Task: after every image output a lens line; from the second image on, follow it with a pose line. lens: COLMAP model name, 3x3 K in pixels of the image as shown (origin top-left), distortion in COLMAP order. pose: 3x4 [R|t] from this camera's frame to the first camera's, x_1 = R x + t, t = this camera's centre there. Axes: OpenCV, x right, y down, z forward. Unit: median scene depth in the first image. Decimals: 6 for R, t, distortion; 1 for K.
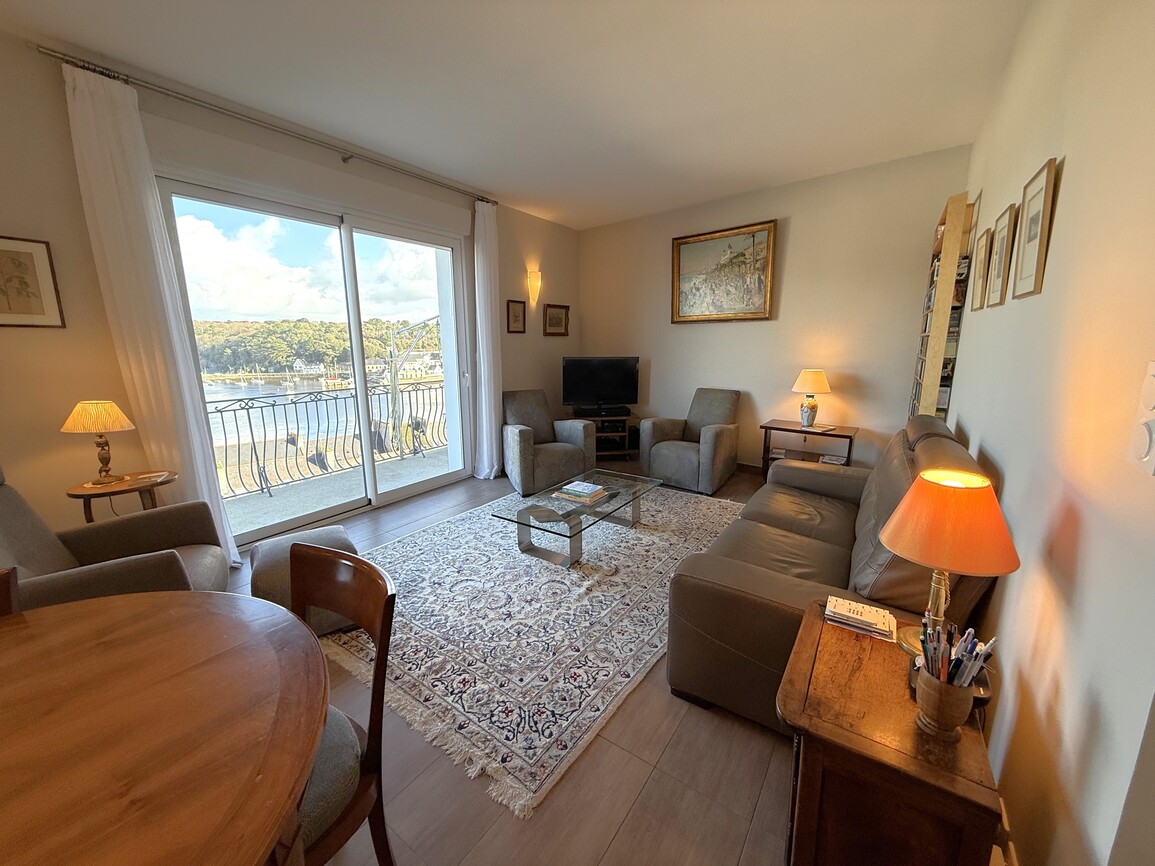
lens RADIAL K [[459.3, 0, 574.6], [0, 459.3, 430.7], [0, 0, 1]] dist [0.002566, 0.000271]
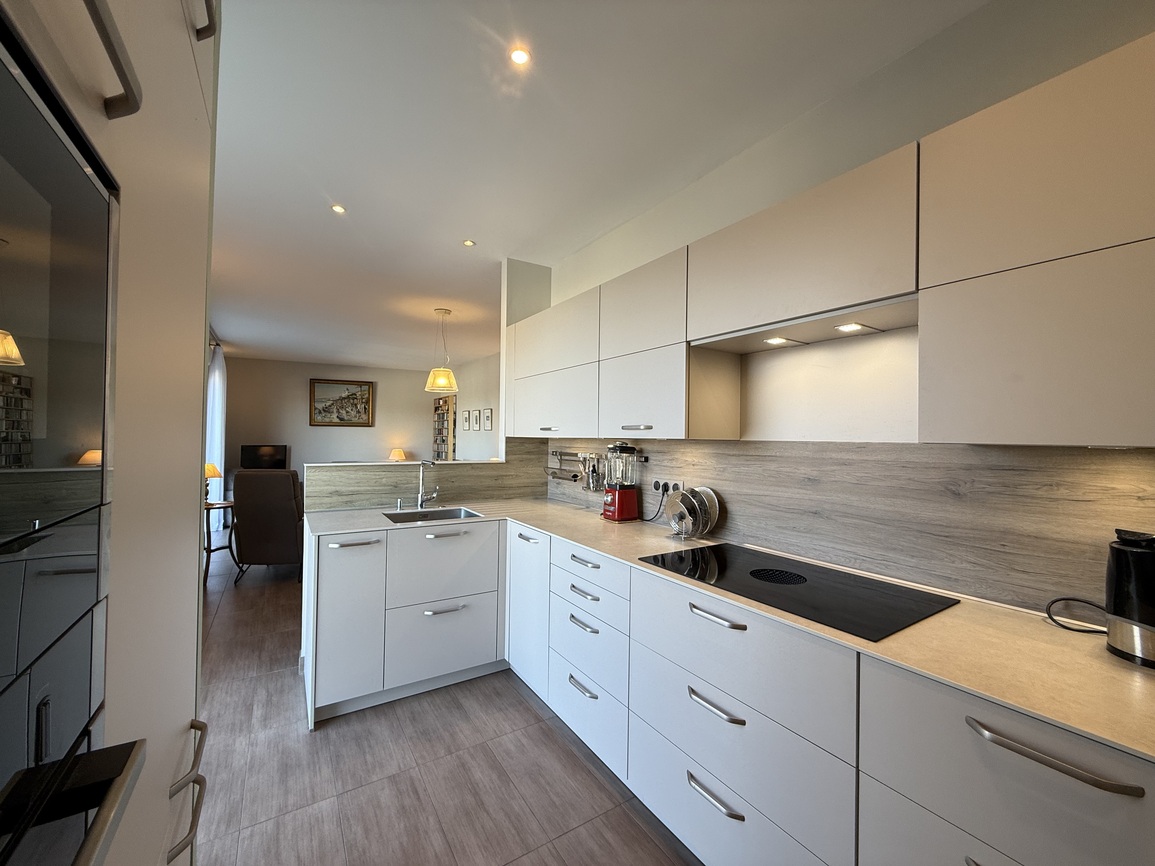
lens RADIAL K [[459.3, 0, 577.1], [0, 459.3, 431.3], [0, 0, 1]] dist [0.002566, 0.000271]
pose [[0.380602, 0.023099, 0.924450, -1.150727], [0.161294, 0.982706, -0.090960, 0.119825], [-0.910564, 0.183728, 0.370294, -0.620032]]
